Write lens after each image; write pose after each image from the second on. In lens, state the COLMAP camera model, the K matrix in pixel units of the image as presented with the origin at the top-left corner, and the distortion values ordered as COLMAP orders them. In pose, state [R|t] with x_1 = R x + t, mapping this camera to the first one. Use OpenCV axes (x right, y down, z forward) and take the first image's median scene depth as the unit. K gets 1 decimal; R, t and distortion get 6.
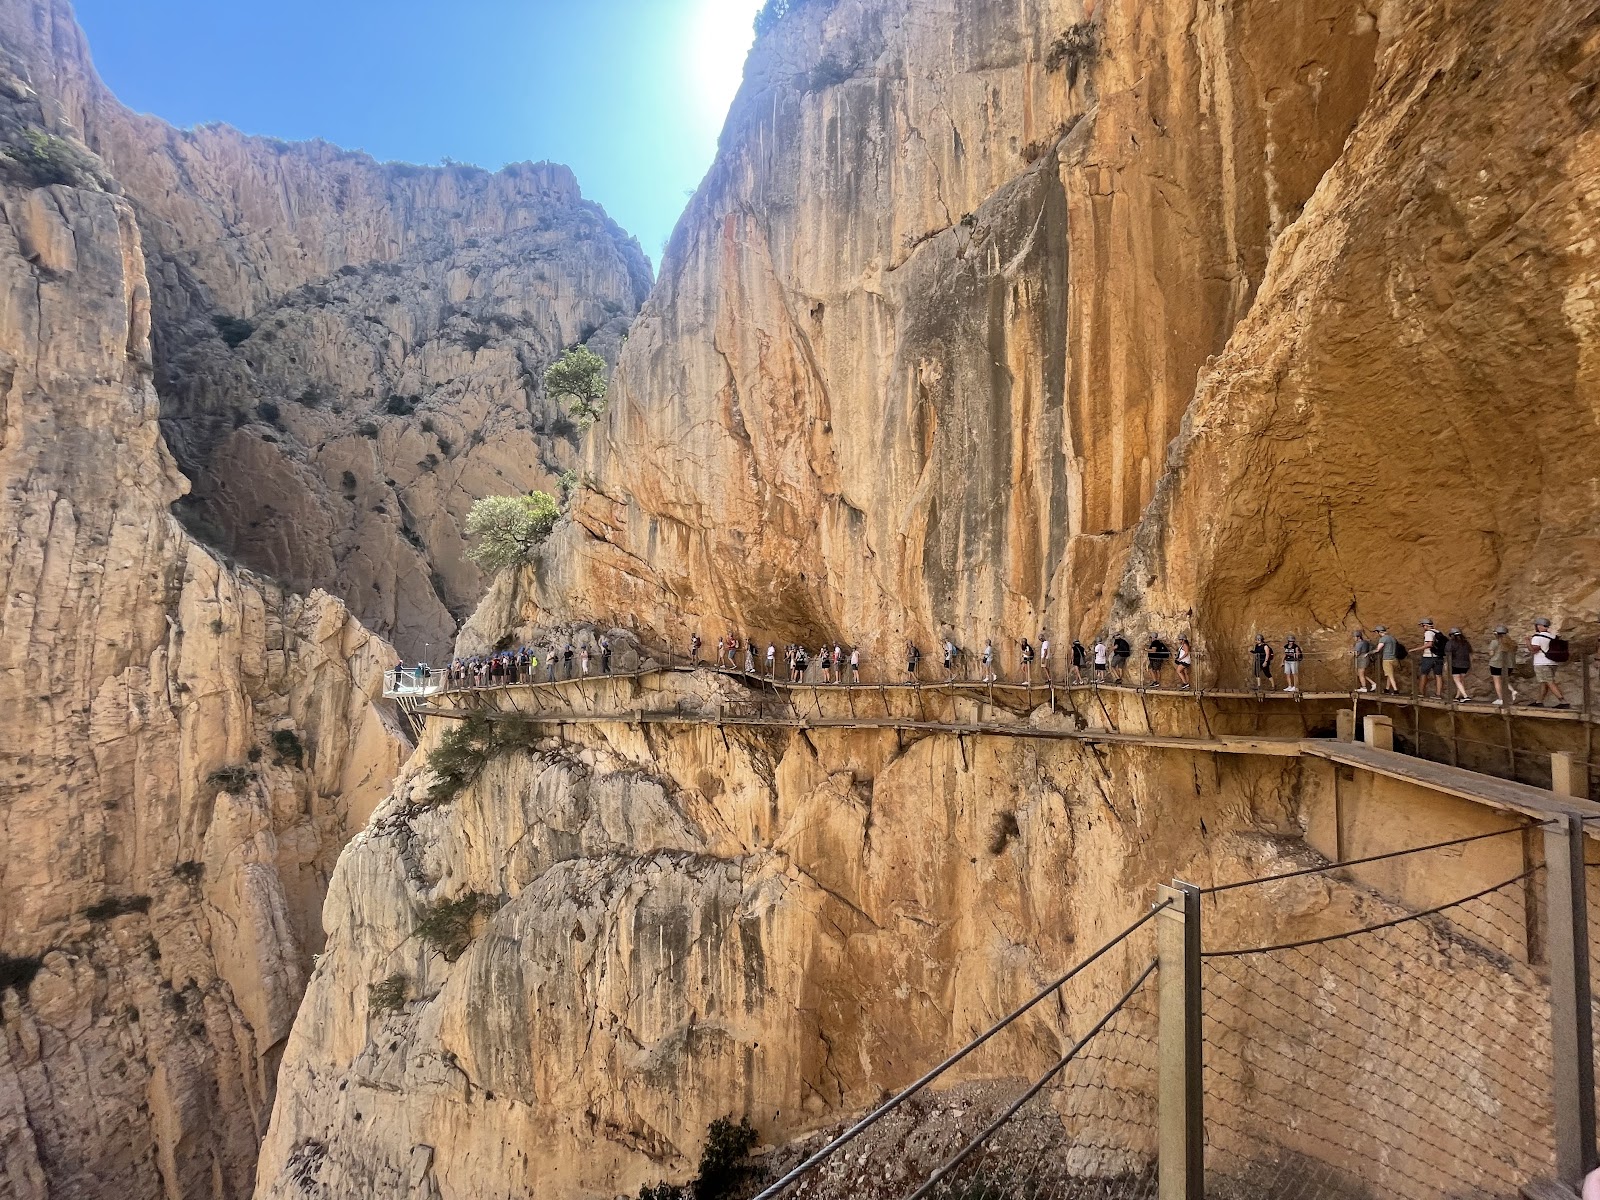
lens RADIAL K [[630.5, 0, 800.6], [0, 630.5, 600.9], [0, 0, 1]] dist [-0.001091, -0.000238]
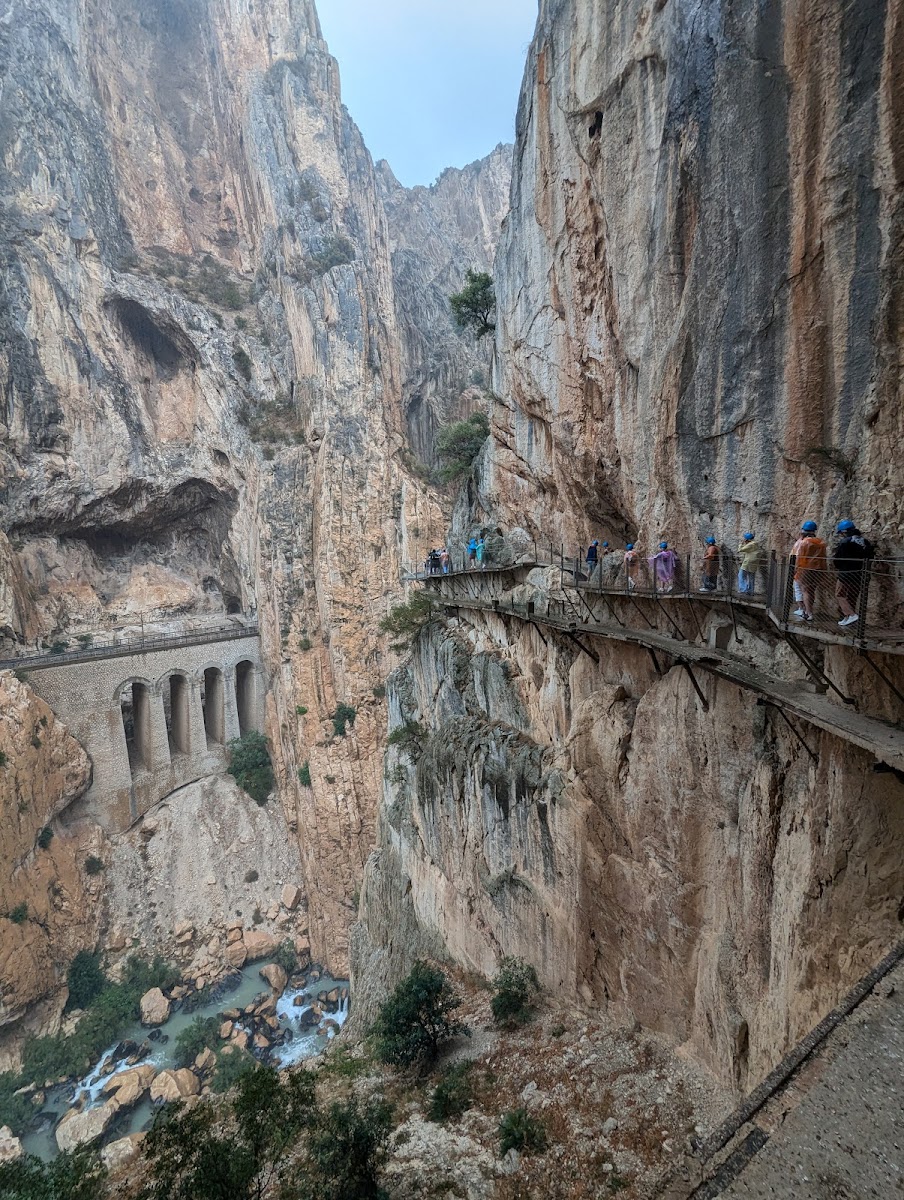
lens RADIAL K [[559.4, 0, 452.7], [0, 559.4, 597.8], [0, 0, 1]] dist [0.000018, 0.000328]
pose [[0.682412, 0.067328, -0.727860, 0.472104], [0.058141, 0.987595, 0.145865, 0.020588], [0.728651, -0.141859, 0.670032, 0.313071]]
